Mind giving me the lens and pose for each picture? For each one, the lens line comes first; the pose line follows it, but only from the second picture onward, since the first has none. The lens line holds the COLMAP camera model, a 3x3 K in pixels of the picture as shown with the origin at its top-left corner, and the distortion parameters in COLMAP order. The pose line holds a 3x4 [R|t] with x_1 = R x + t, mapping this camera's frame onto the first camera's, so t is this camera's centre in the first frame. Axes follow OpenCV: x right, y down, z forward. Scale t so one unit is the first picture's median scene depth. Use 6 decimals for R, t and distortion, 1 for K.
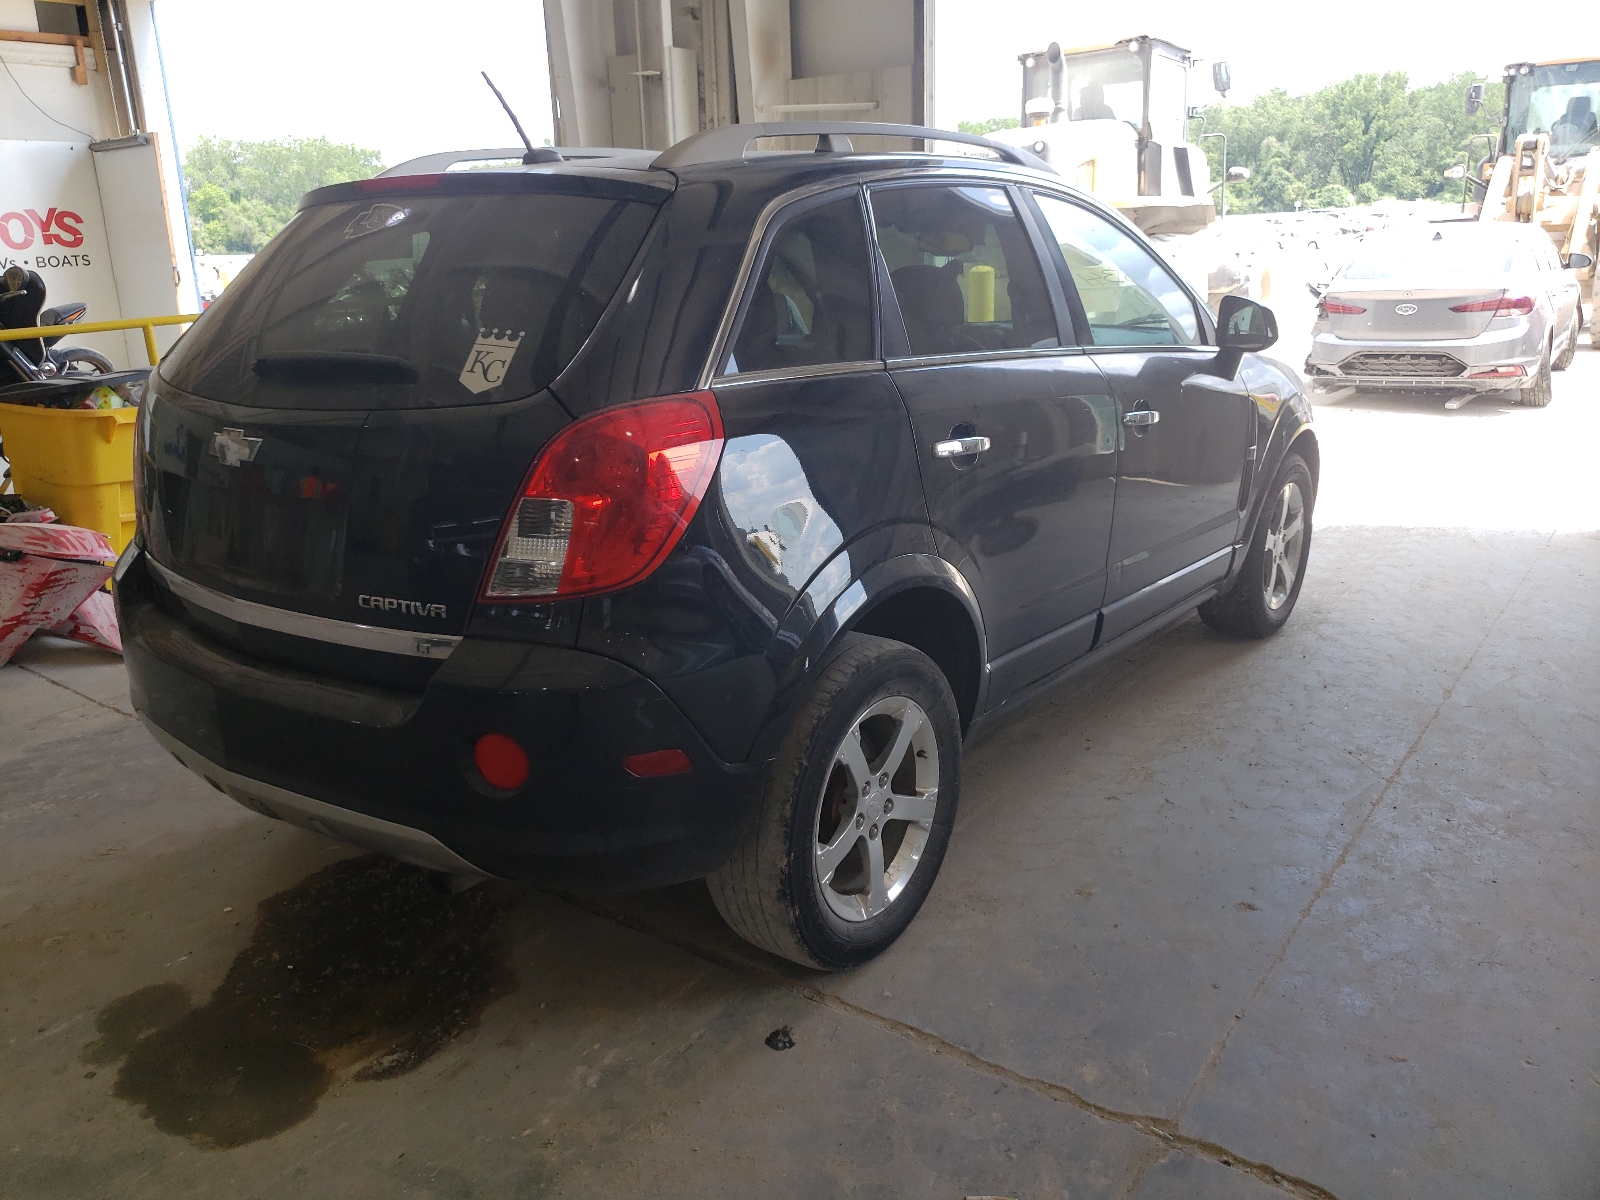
lens RADIAL K [[1286.5, 0, 793.1], [0, 1286.5, 607.8], [0, 0, 1]] dist [0.043519, 0.001172]
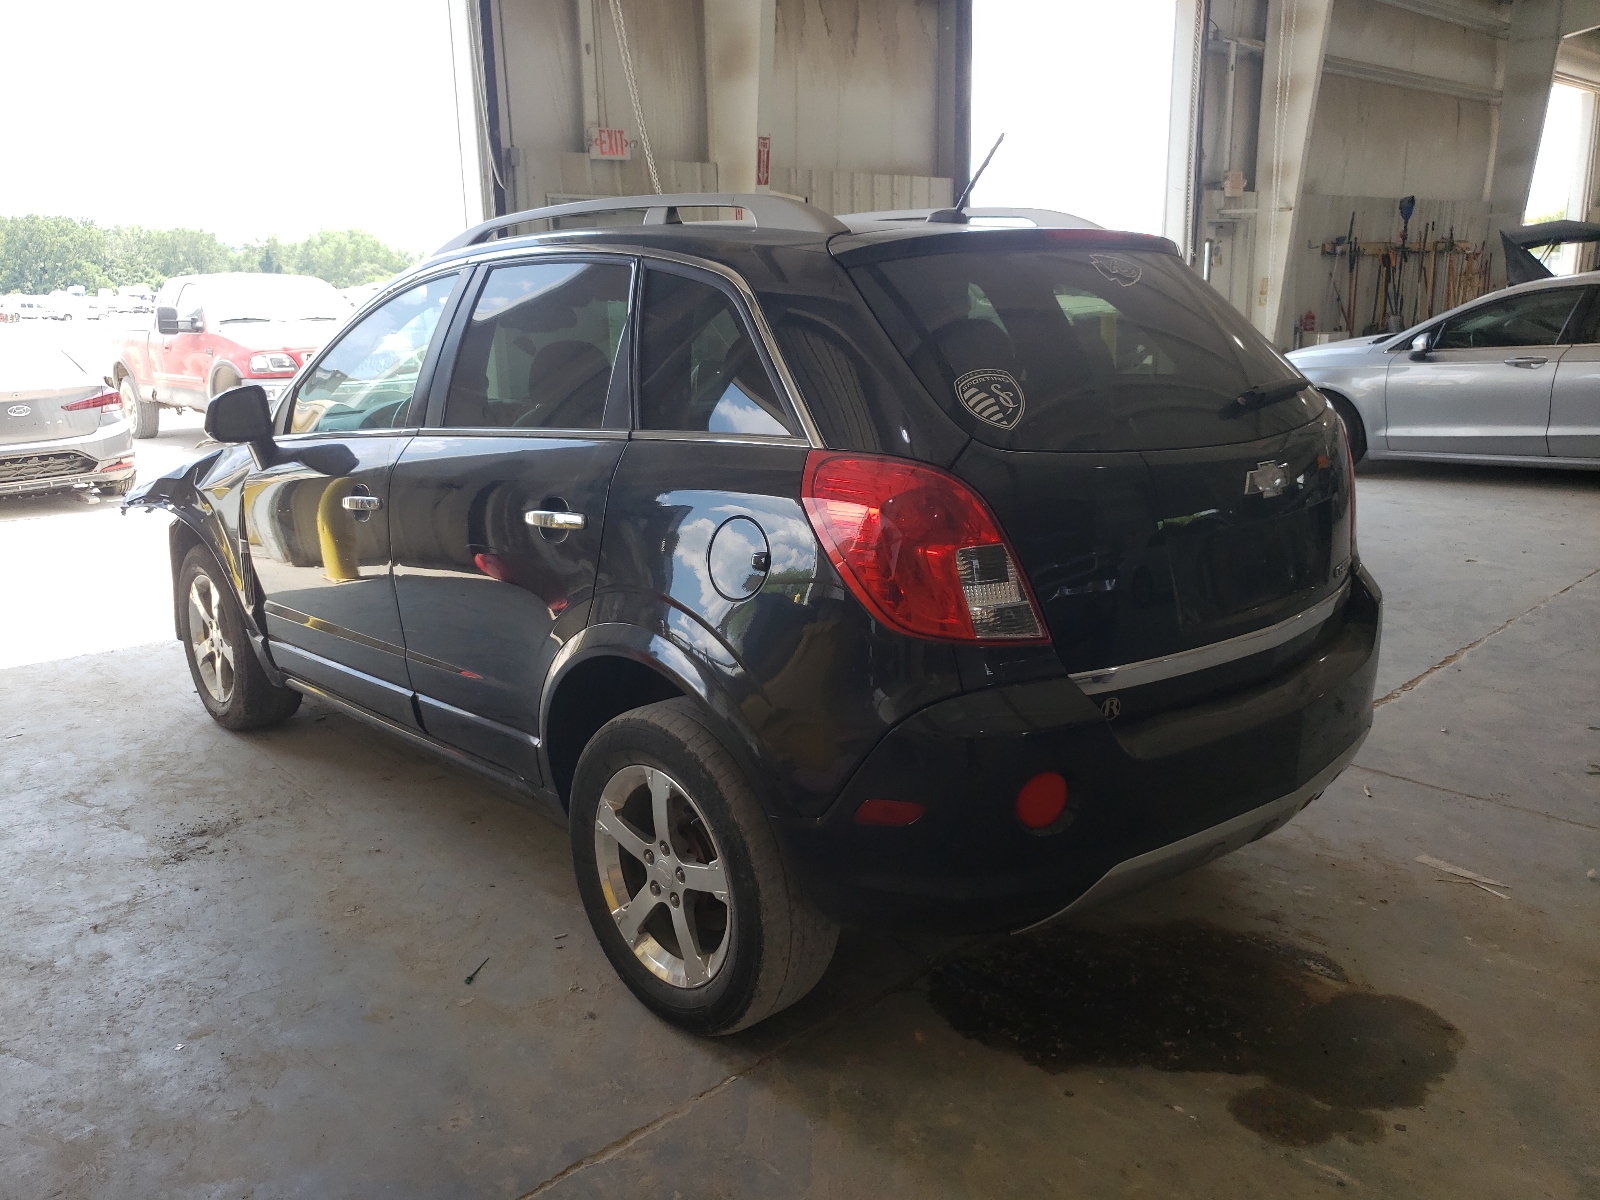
lens RADIAL K [[1286.5, 0, 791.6], [0, 1286.5, 594.5], [0, 0, 1]] dist [0.043519, 0.001172]
pose [[0.132246, -0.203241, 0.970157, -0.594067], [0.297823, 0.941676, 0.156677, -0.121435], [-0.945416, 0.268215, 0.185063, 0.467385]]
